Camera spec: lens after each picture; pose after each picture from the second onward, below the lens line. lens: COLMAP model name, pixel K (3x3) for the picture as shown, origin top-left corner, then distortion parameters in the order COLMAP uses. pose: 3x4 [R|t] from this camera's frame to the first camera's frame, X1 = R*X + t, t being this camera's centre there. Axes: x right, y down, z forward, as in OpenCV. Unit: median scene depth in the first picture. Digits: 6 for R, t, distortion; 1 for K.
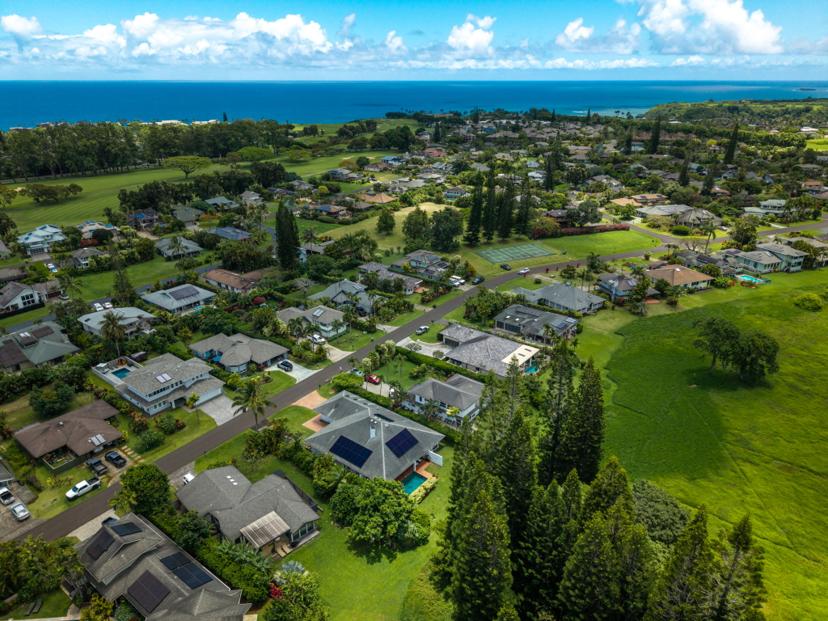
lens RADIAL K [[551.0, 0, 418.0], [0, 551.0, 313.2], [0, 0, 1]] dist [0.068417, -0.037293]
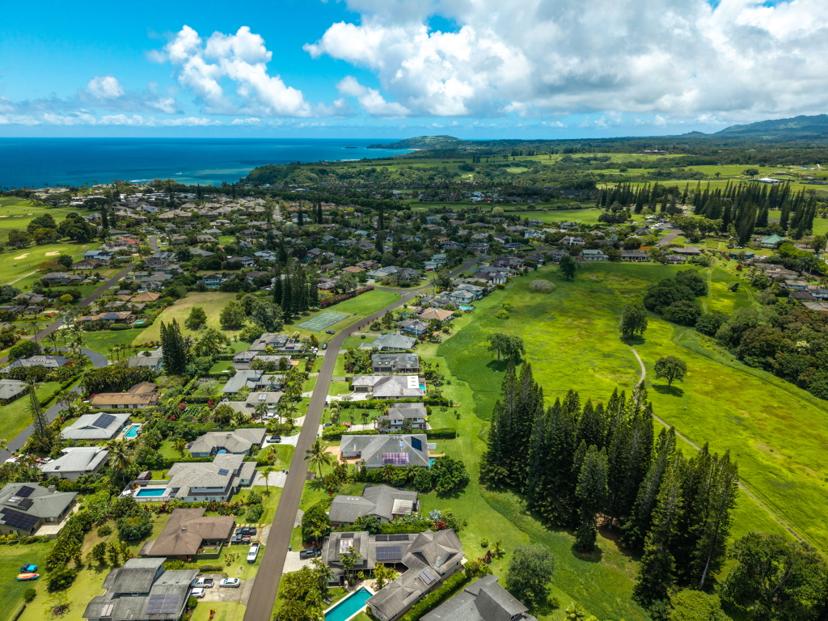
lens RADIAL K [[551.0, 0, 418.0], [0, 551.0, 313.2], [0, 0, 1]] dist [0.068417, -0.037293]
pose [[0.762838, -0.194080, 0.616775, -0.688276], [0.247525, 0.968881, -0.001266, -0.102404], [-0.597336, 0.153633, 0.787139, -0.266136]]
